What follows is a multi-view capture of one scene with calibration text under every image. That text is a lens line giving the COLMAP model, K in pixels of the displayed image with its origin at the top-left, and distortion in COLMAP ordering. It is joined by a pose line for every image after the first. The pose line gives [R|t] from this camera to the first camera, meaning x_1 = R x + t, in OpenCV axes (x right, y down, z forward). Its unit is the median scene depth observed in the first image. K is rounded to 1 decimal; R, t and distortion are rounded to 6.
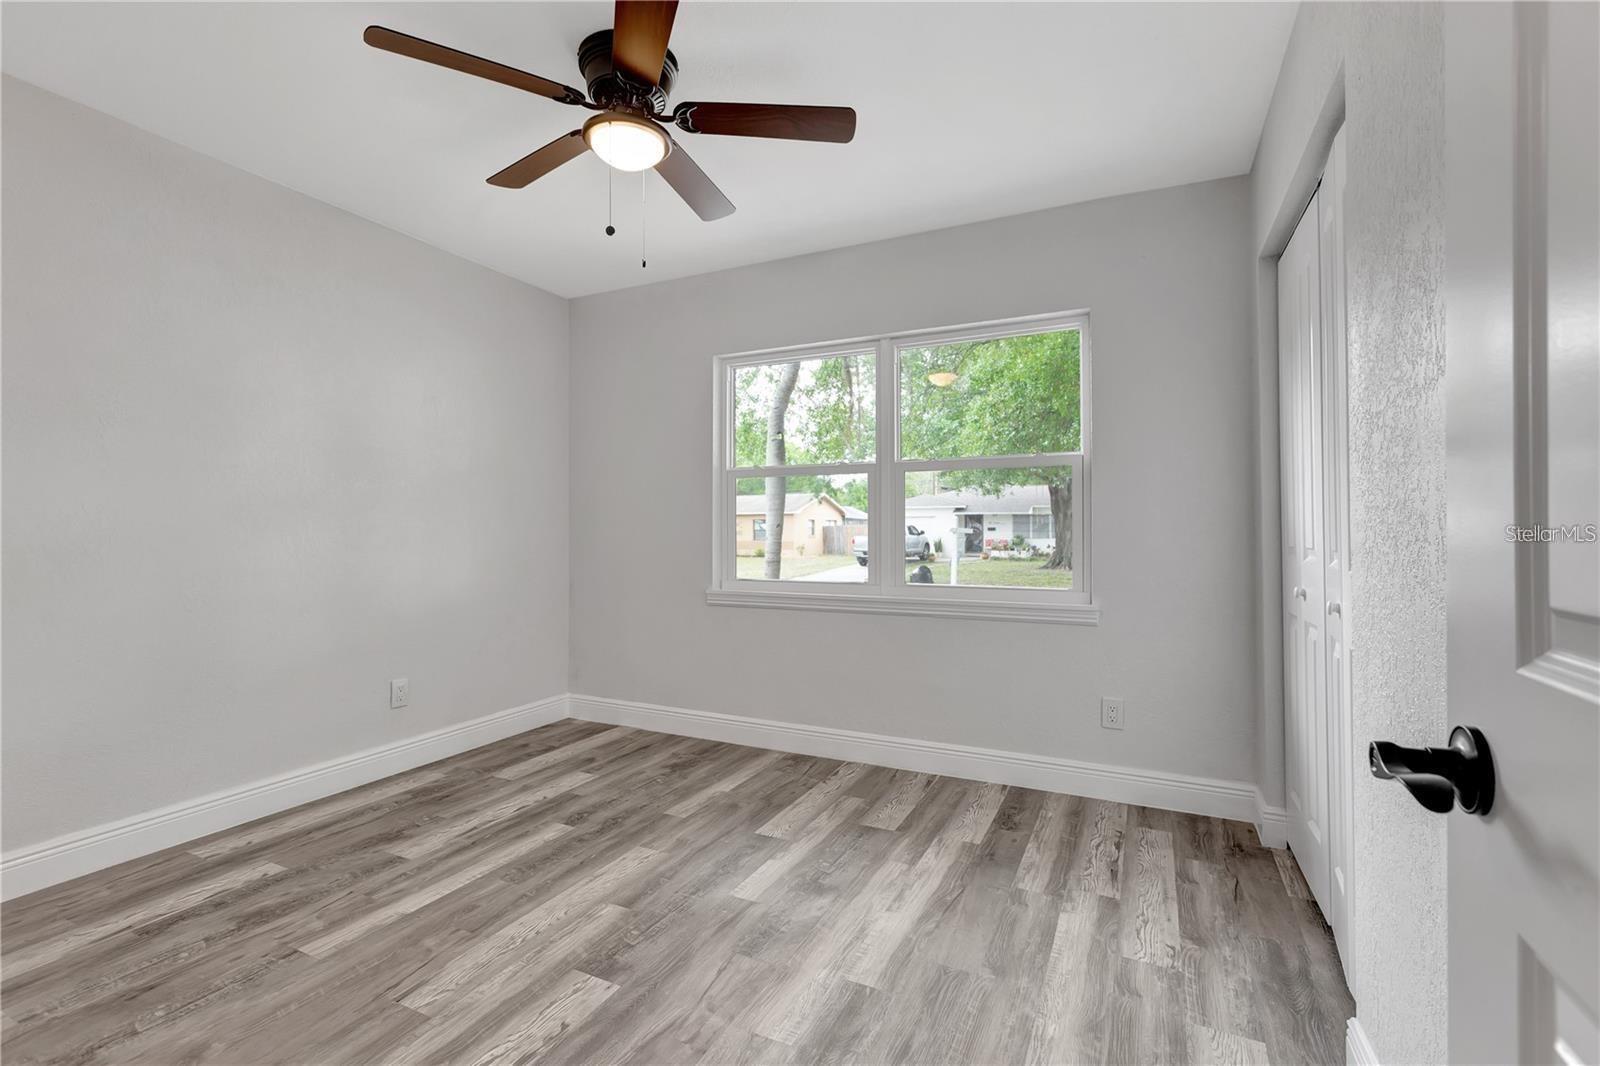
lens RADIAL K [[728.9, 0, 804.4], [0, 728.9, 529.8], [0, 0, 1]] dist [0.000860, -0.000675]
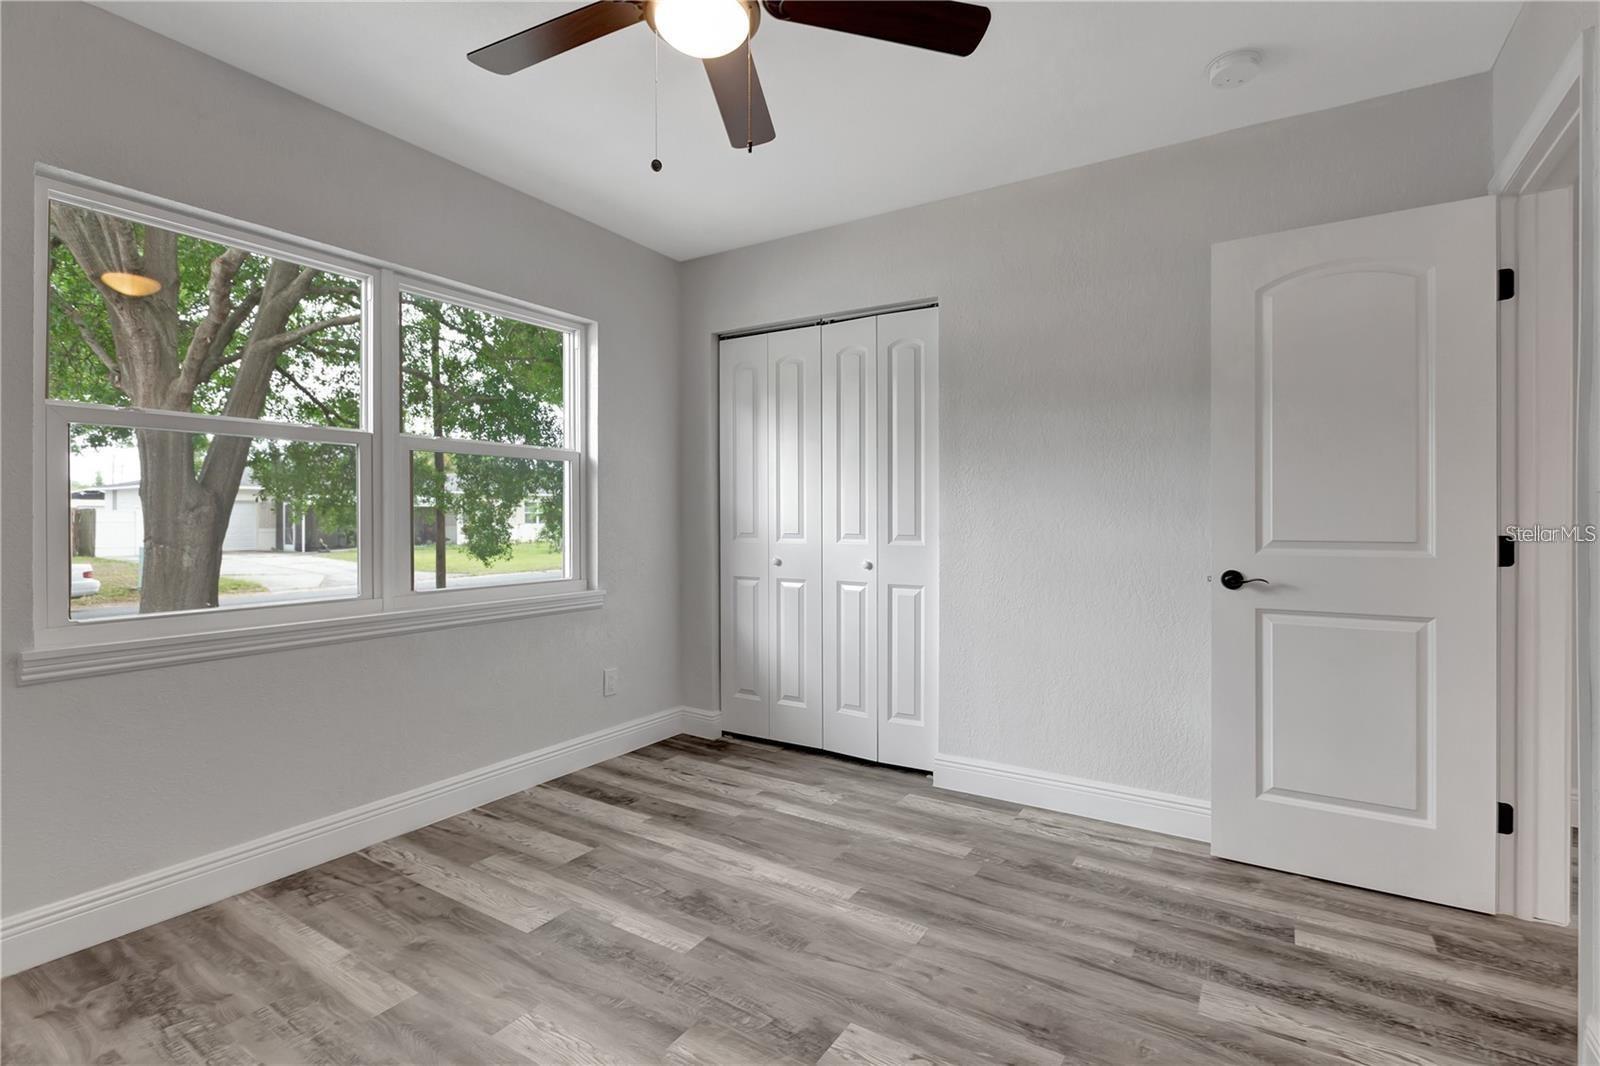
lens RADIAL K [[728.9, 0, 808.0], [0, 728.9, 524.0], [0, 0, 1]] dist [0.000860, -0.000675]
pose [[0.116427, -0.009102, 0.993158, -0.757207], [-0.002624, 0.999952, 0.009472, -0.013455], [-0.993196, -0.003709, 0.116397, 0.608986]]
